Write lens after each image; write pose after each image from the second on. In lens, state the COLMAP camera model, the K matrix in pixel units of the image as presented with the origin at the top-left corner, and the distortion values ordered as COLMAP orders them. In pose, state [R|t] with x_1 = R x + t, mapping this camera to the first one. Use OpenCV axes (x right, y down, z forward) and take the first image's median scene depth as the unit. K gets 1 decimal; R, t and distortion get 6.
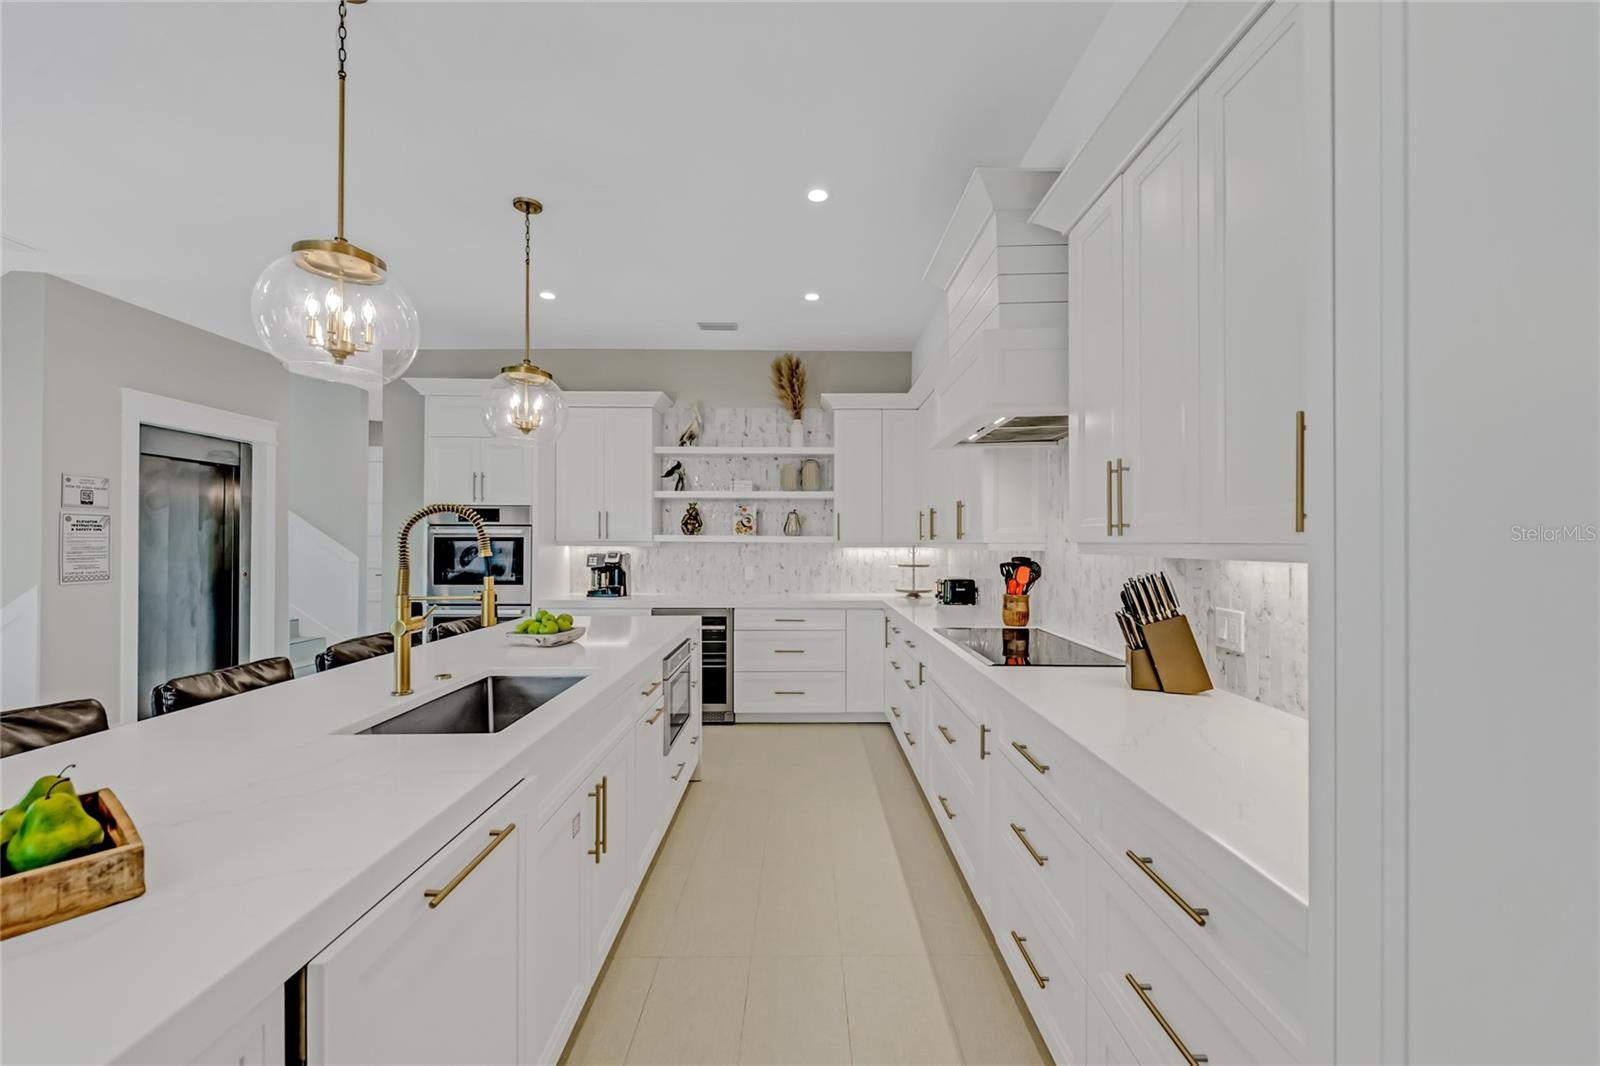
lens RADIAL K [[637.3, 0, 784.1], [0, 637.3, 533.3], [0, 0, 1]] dist [0.005335, -0.002890]
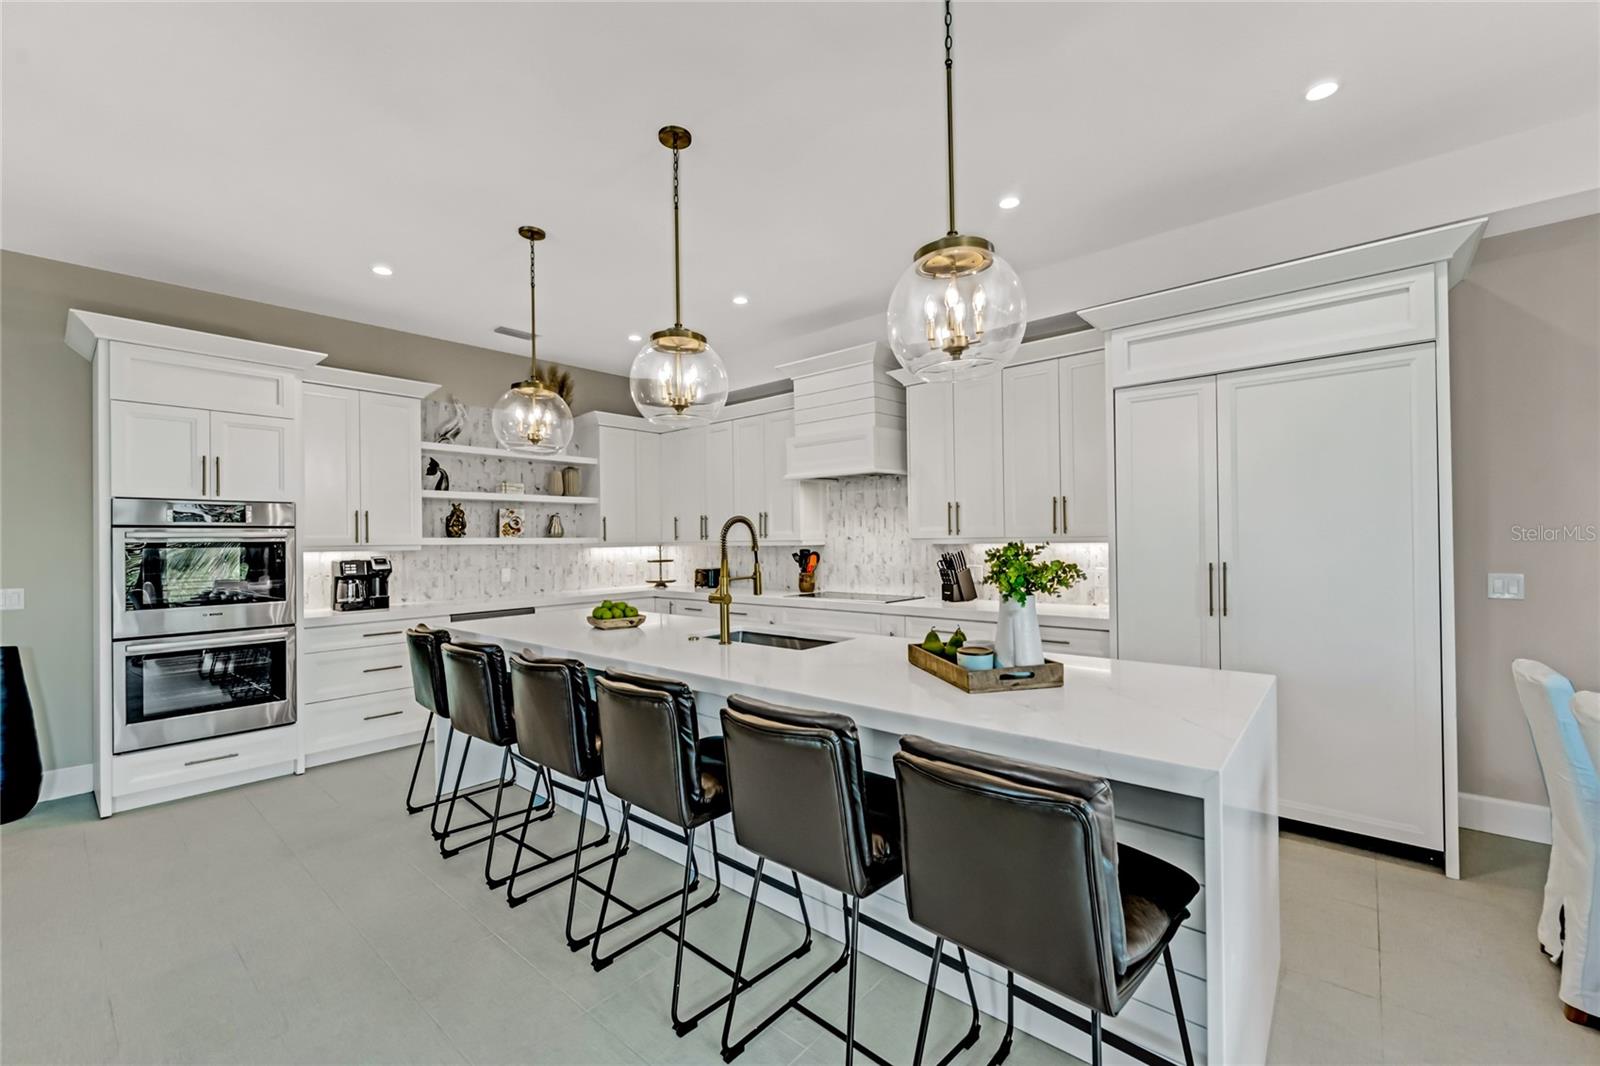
lens RADIAL K [[675.4, 0, 813.2], [0, 675.4, 536.8], [0, 0, 1]] dist [0.015990, 0.000534]
pose [[0.651143, -0.006019, 0.758931, -0.569777], [0.004484, 0.999982, 0.004083, -0.000161], [-0.758942, 0.000745, 0.651158, -0.065650]]
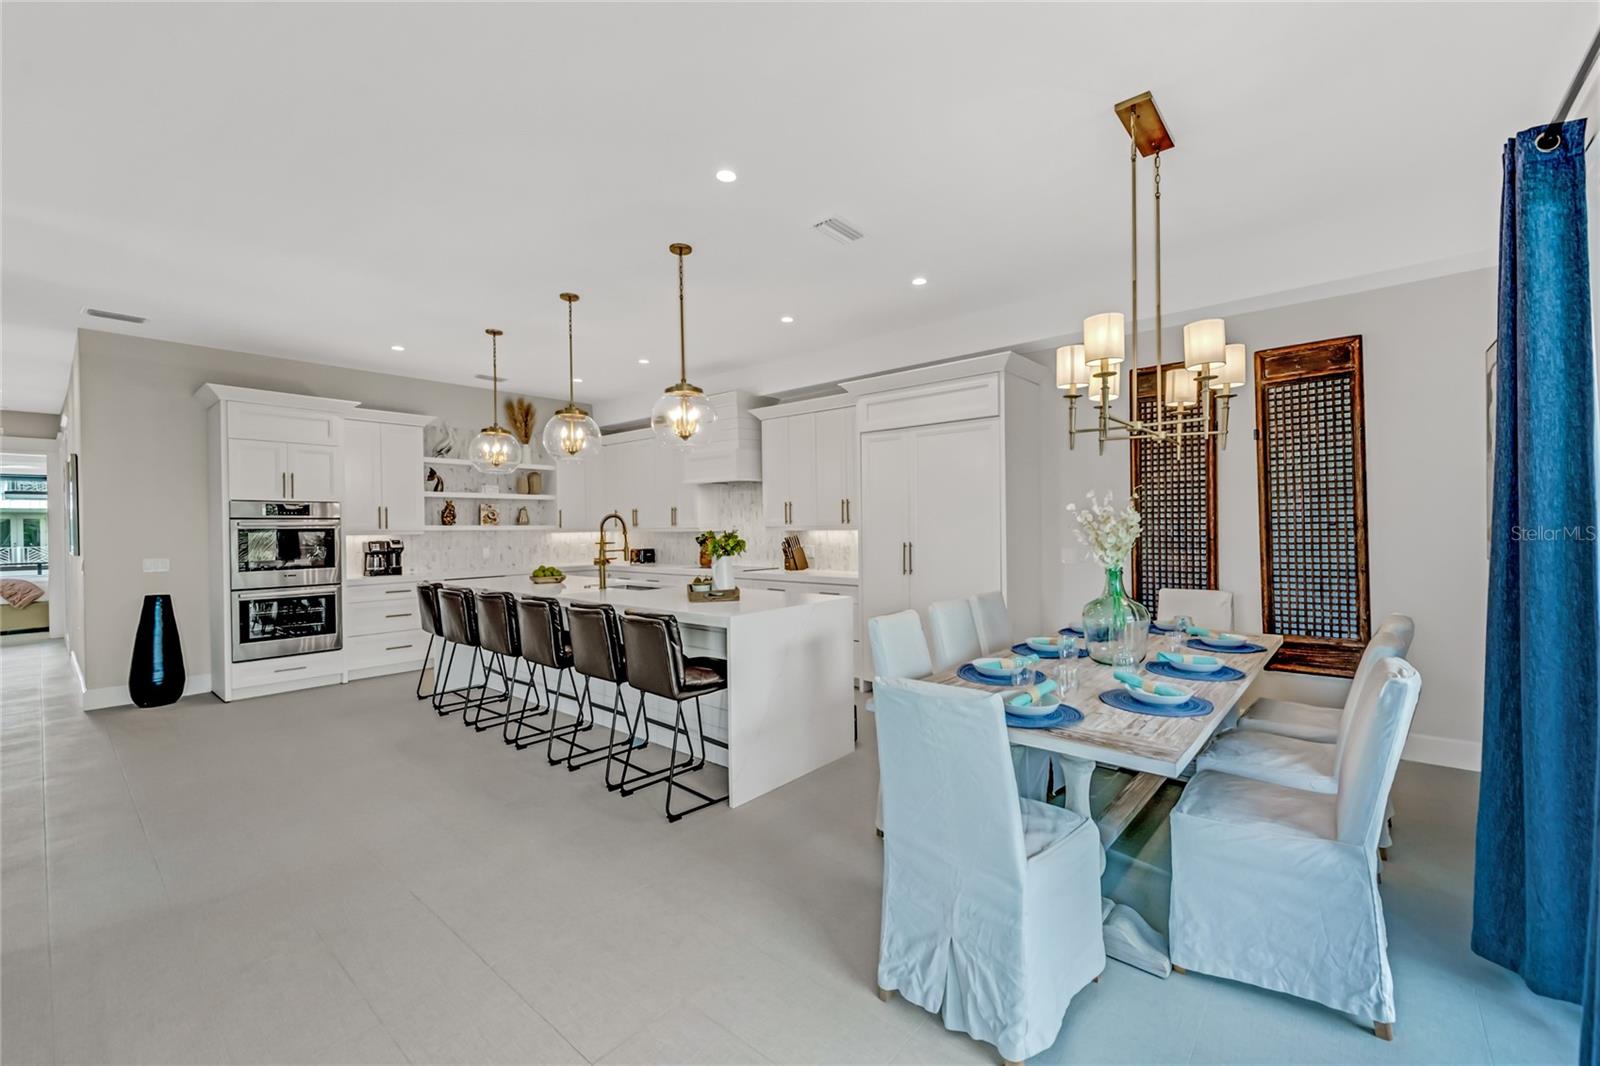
lens RADIAL K [[675.4, 0, 801.4], [0, 675.4, 531.5], [0, 0, 1]] dist [0.015990, 0.000534]
pose [[0.660169, -0.015045, 0.750966, -0.720766], [0.003455, 0.999850, 0.016994, -0.005887], [-0.751109, -0.008624, 0.660122, -0.475926]]
